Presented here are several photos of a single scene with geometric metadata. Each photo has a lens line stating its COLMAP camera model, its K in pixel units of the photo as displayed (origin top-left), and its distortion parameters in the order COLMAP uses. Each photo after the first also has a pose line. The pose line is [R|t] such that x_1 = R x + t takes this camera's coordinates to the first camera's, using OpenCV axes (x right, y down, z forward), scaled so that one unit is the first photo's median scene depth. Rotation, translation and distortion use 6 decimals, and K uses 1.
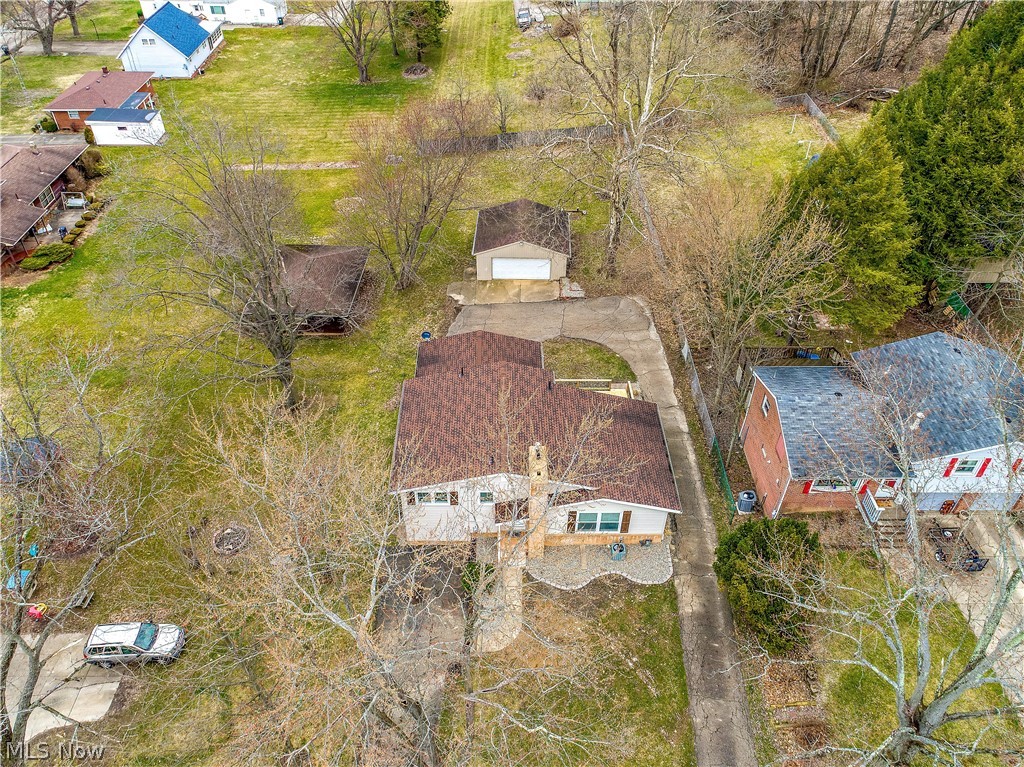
lens RADIAL K [[763.4, 0, 512.0], [0, 763.4, 383.5], [0, 0, 1]] dist [-0.021193, 0.001824]
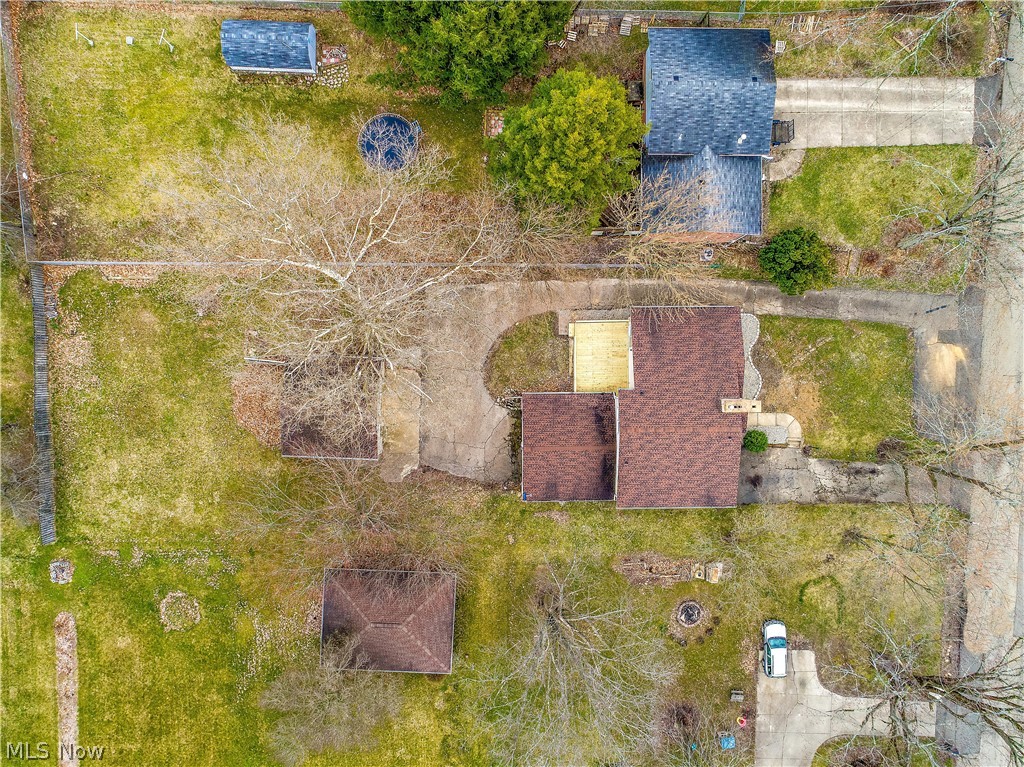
lens RADIAL K [[763.4, 0, 512.0], [0, 763.4, 383.5], [0, 0, 1]] dist [-0.021193, 0.001824]
pose [[0.006149, -0.999811, -0.018461, 0.100361], [0.632592, -0.010409, 0.774416, -1.282797], [-0.774461, -0.016440, 0.632408, 0.417869]]
